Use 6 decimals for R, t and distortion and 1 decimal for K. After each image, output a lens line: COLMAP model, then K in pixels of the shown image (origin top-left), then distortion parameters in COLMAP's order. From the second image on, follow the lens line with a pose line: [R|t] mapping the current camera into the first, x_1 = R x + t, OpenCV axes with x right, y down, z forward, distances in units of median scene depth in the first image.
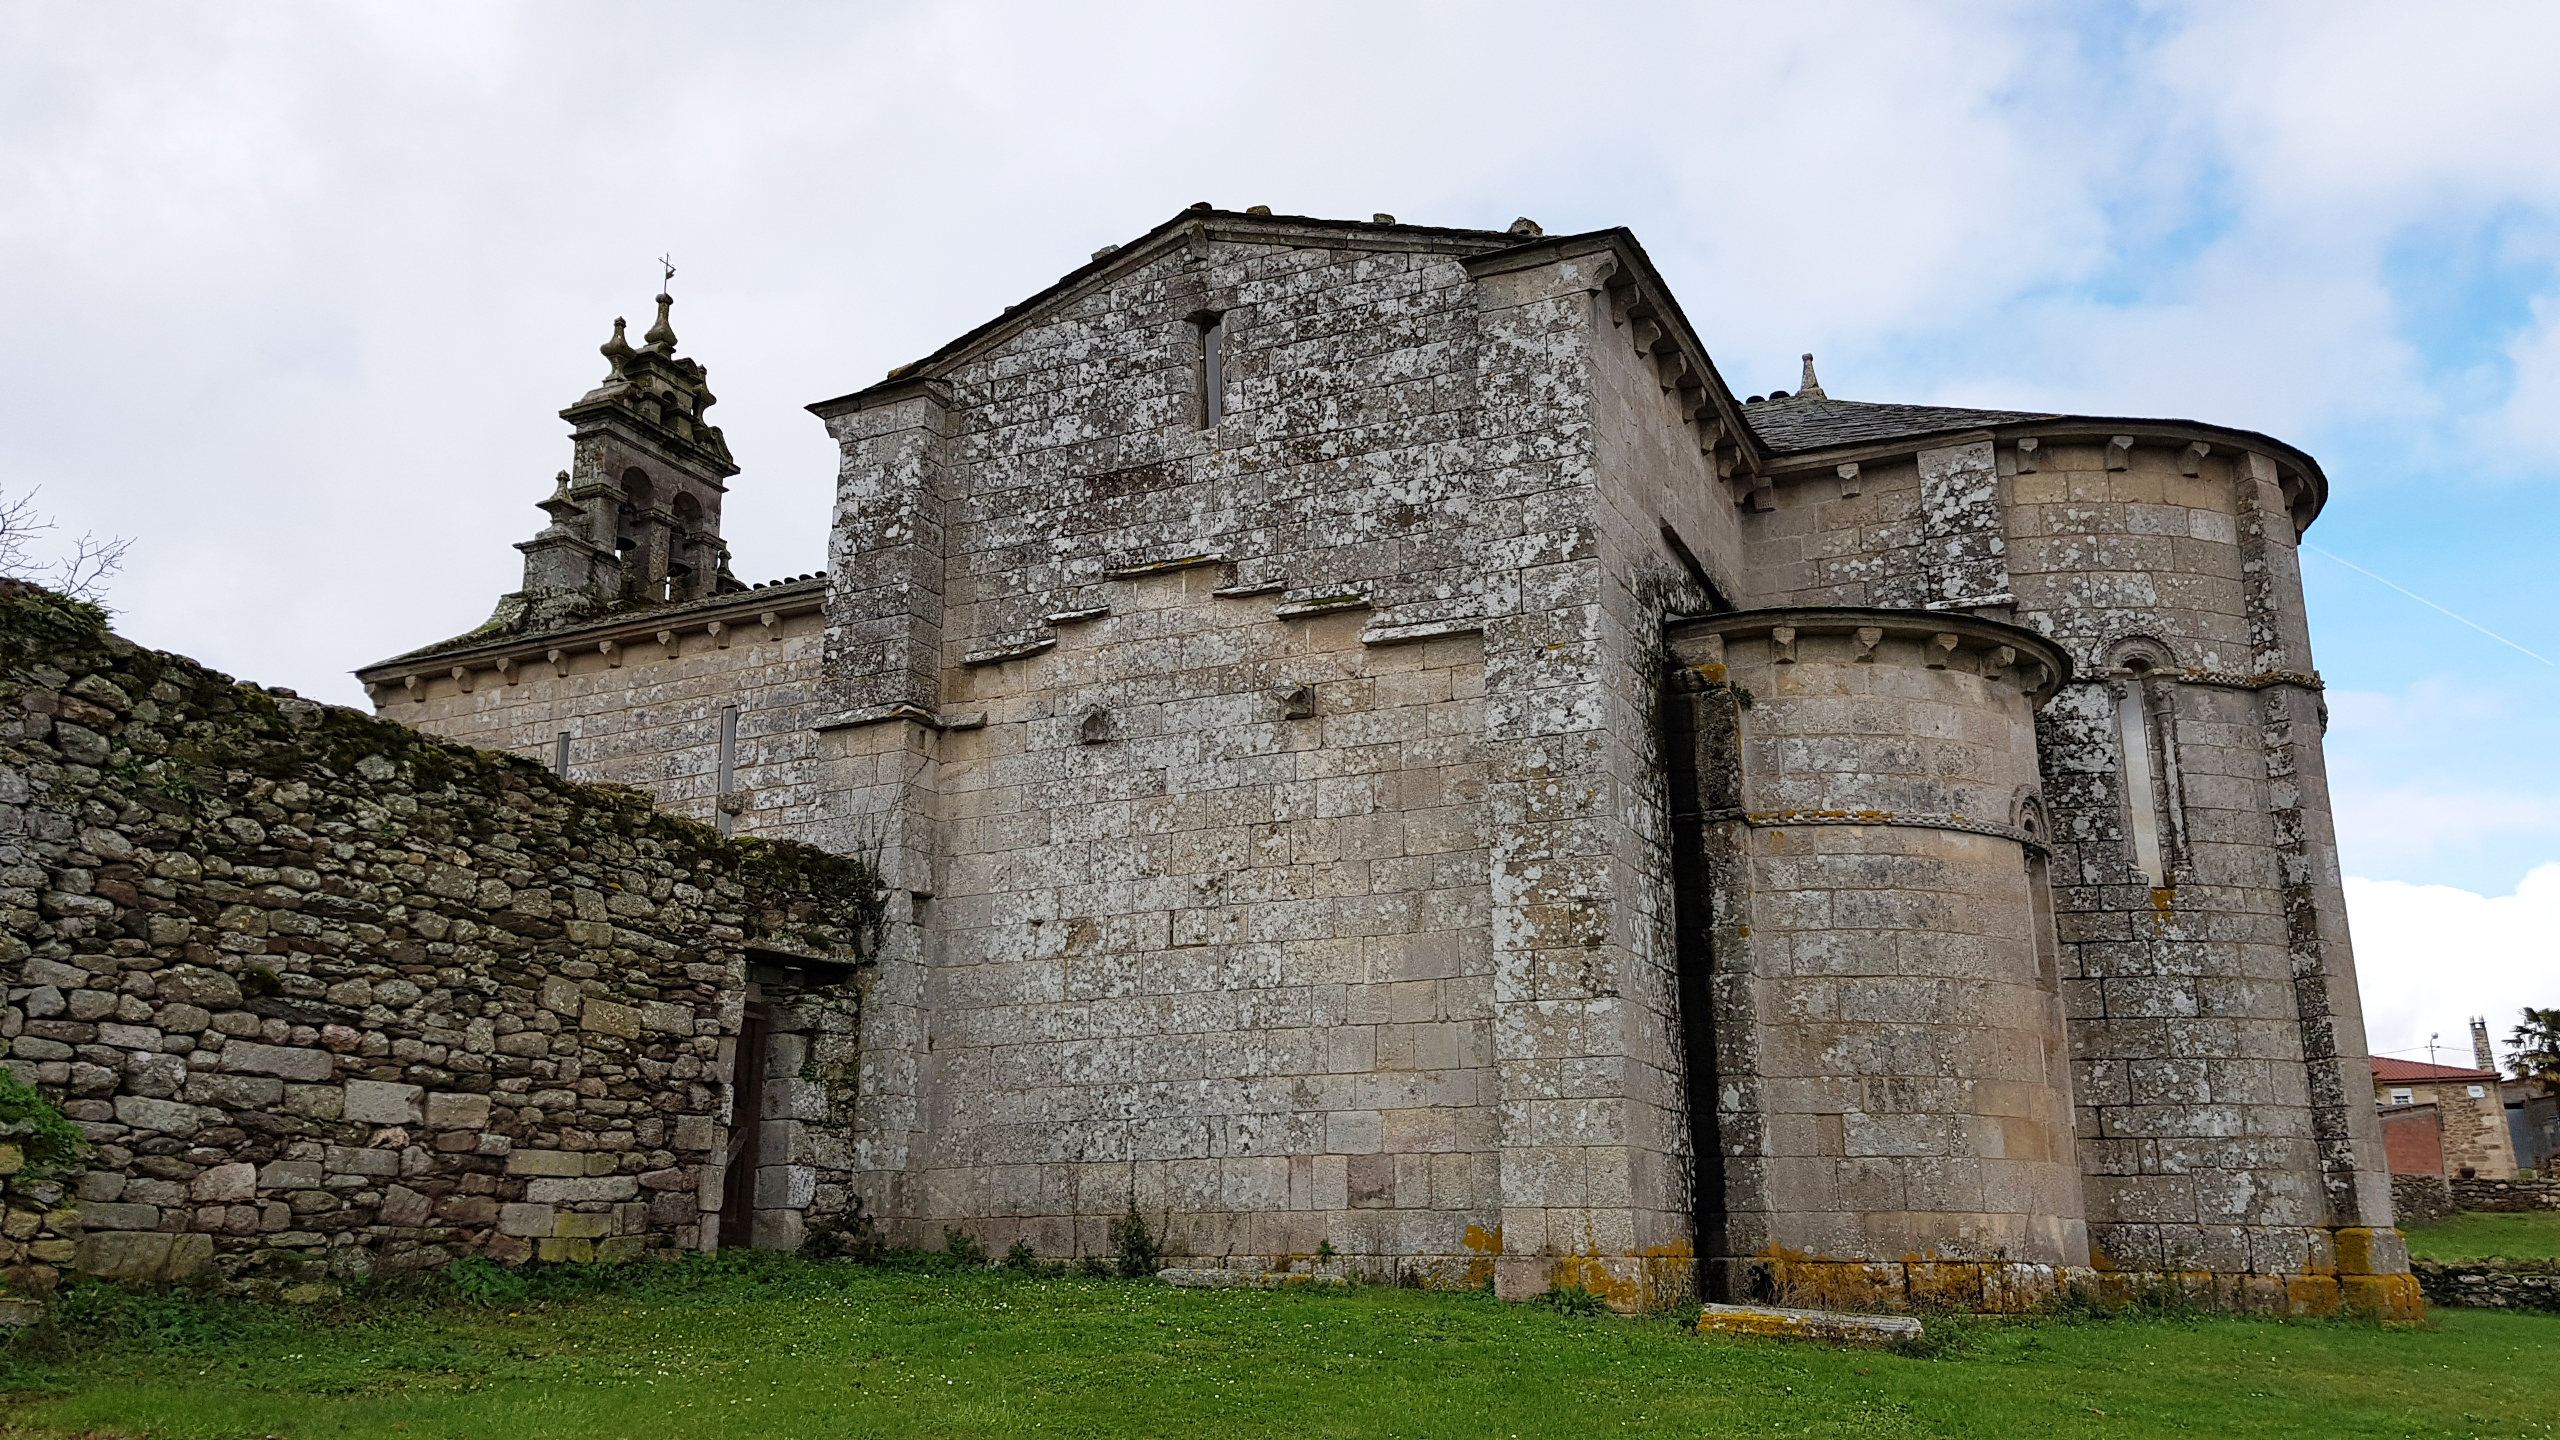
lens RADIAL K [[2054.9, 0, 1261.4], [0, 2054.9, 732.9], [0, 0, 1]] dist [0.083437, -0.146793]
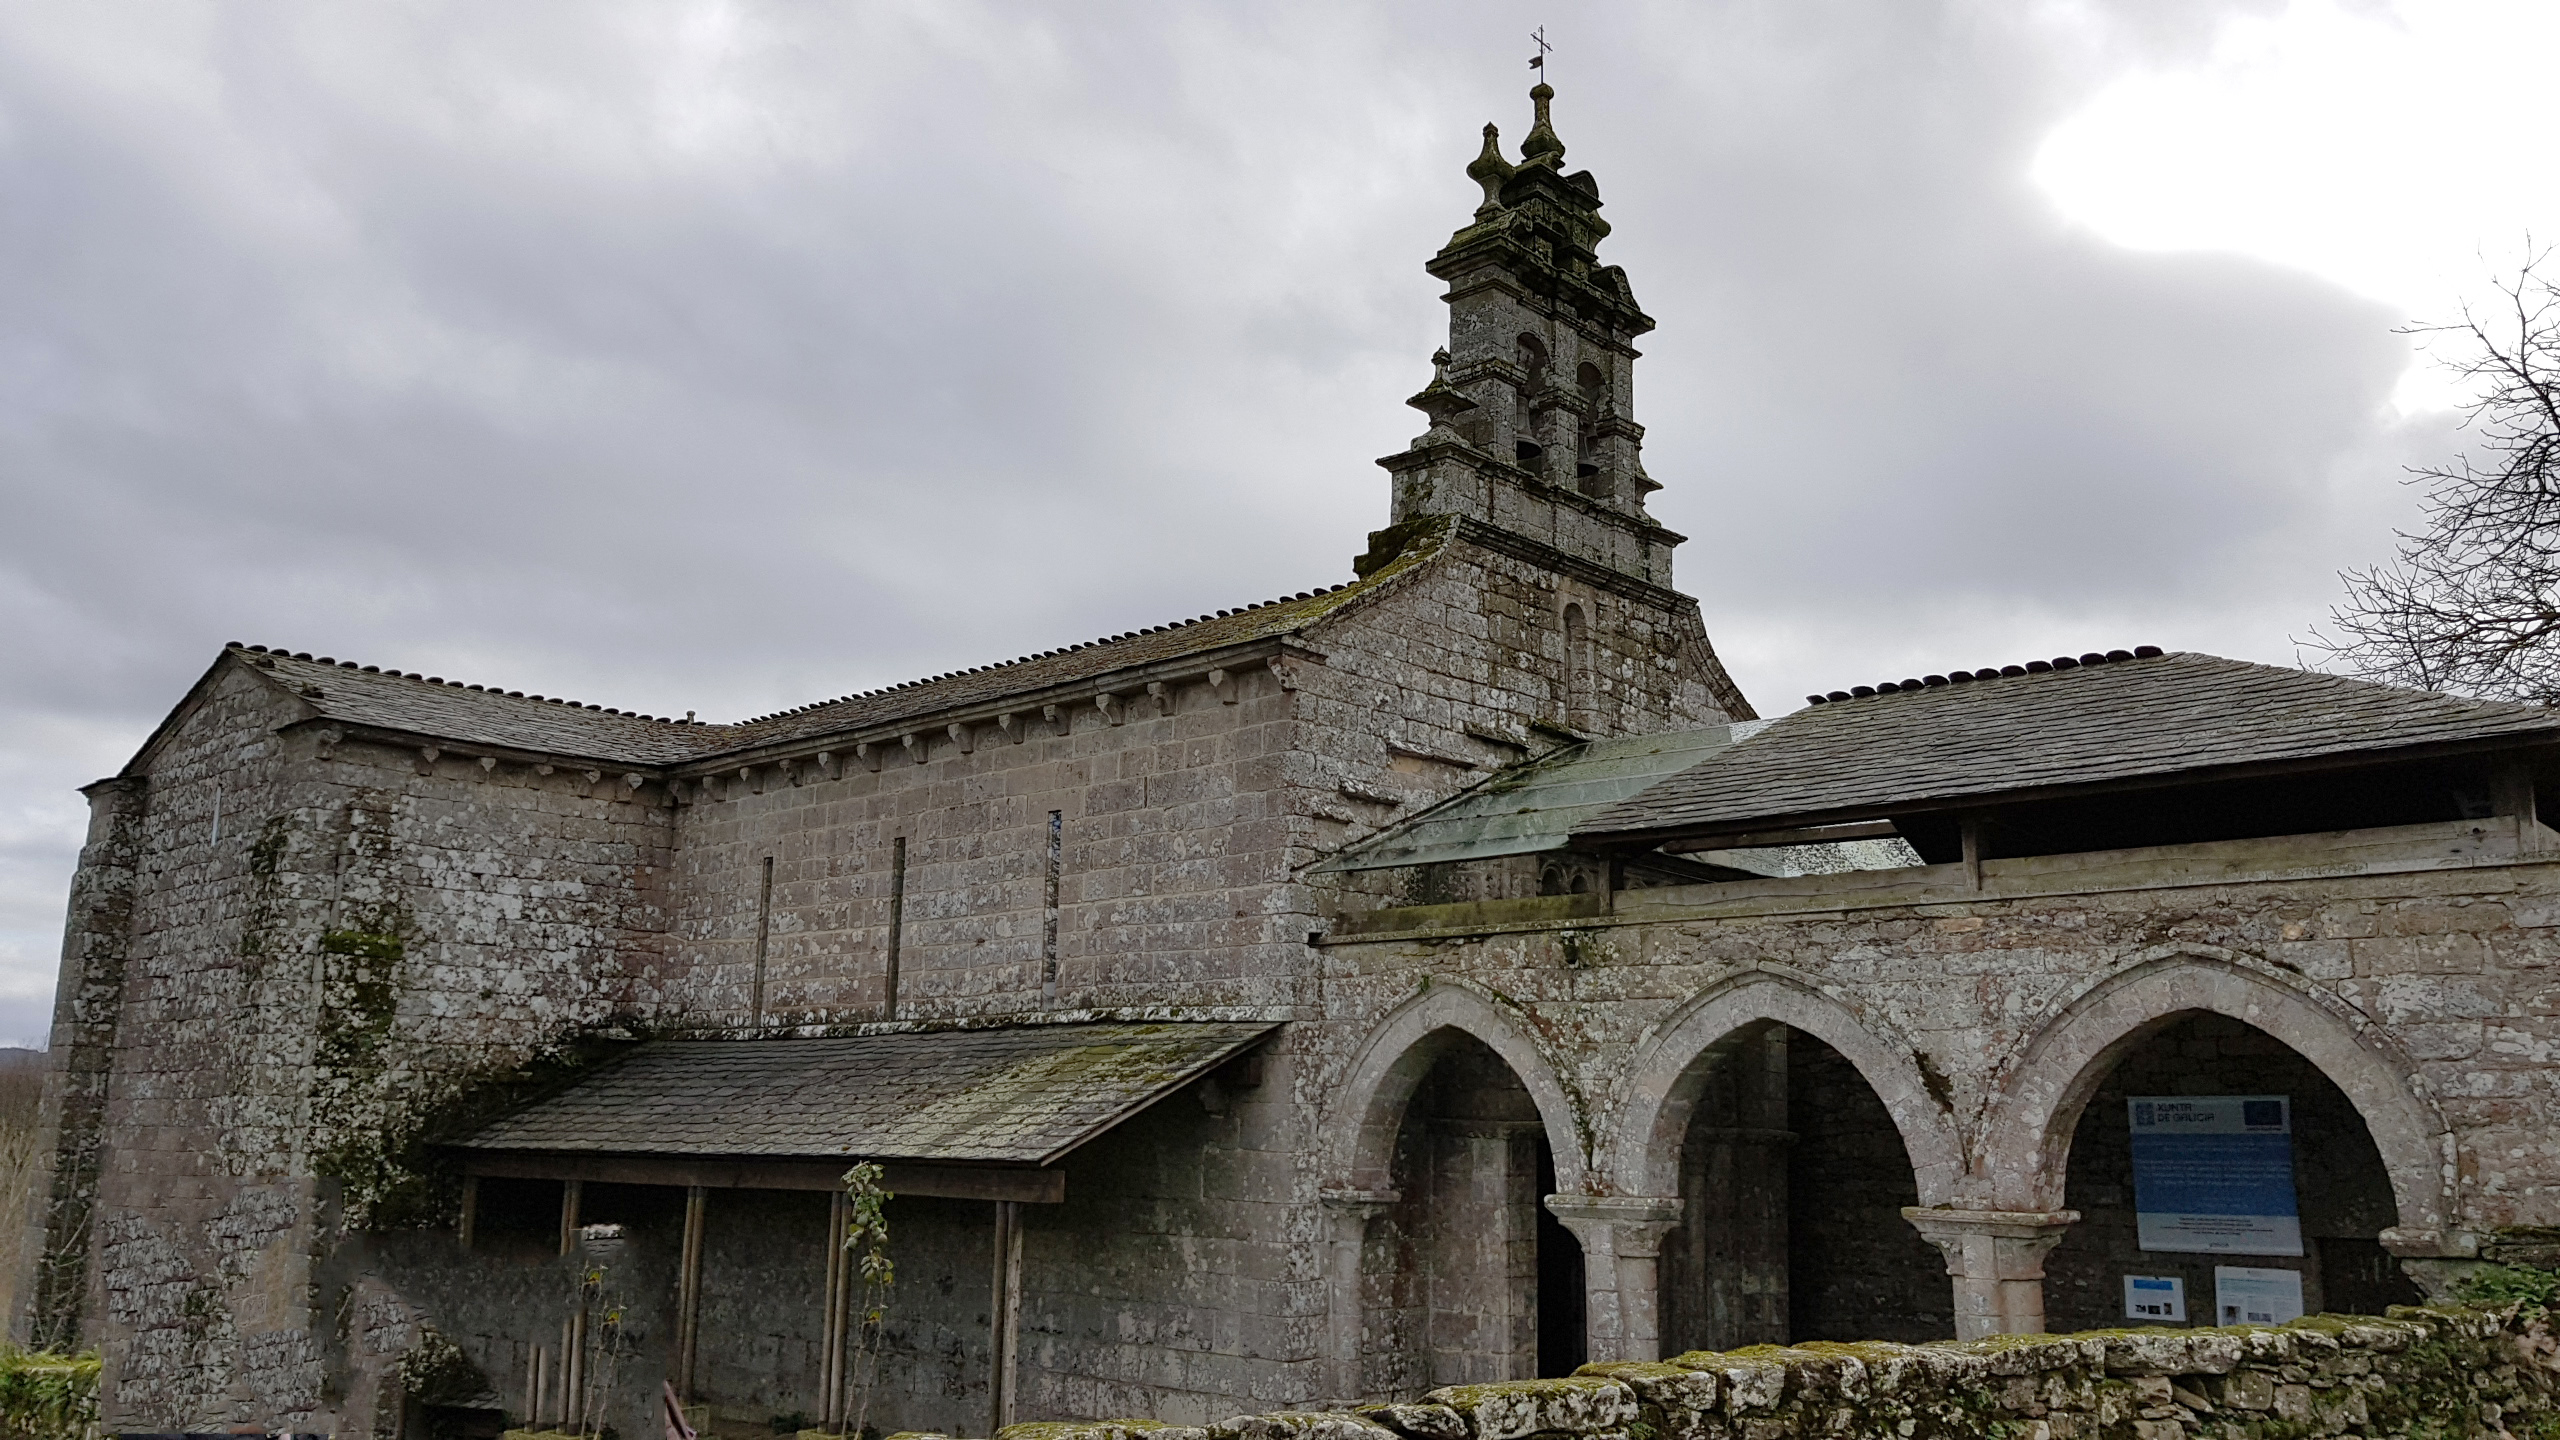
lens RADIAL K [[2054.9, 0, 1290.9], [0, 2054.9, 699.9], [0, 0, 1]] dist [0.083437, -0.146793]
pose [[0.952888, -0.043853, -0.300134, -0.172483], [0.059446, 0.997304, 0.043017, -0.039174], [0.297439, -0.058832, 0.952927, 0.300727]]
